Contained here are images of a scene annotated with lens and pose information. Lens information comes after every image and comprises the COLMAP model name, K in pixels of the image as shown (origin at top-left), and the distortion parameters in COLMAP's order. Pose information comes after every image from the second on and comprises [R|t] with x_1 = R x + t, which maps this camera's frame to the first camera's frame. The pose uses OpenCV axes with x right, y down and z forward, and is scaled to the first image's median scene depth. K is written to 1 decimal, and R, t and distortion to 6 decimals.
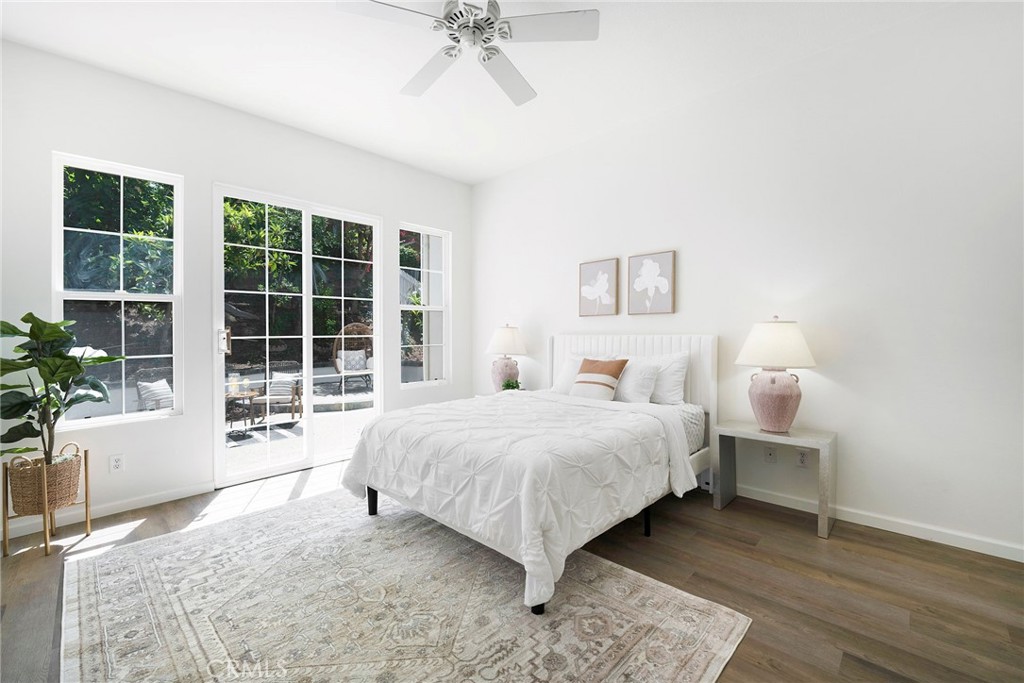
lens RADIAL K [[421.2, 0, 475.0], [0, 421.2, 341.8], [0, 0, 1]] dist [-0.000366, 0.000030]
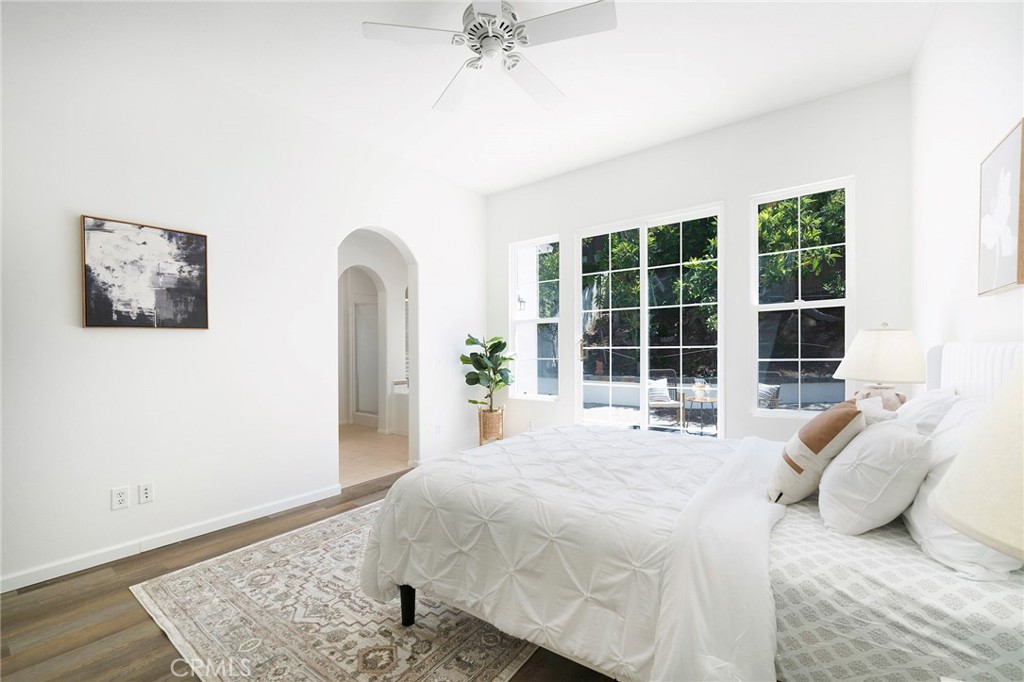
lens RADIAL K [[425.5, 0, 527.8], [0, 425.5, 341.6], [0, 0, 1]] dist [-0.001517, -0.000137]
pose [[0.176824, -0.007802, -0.984211, 0.589592], [-0.003066, 0.999959, -0.008477, -0.016318], [0.984238, 0.004517, 0.176793, 0.543245]]
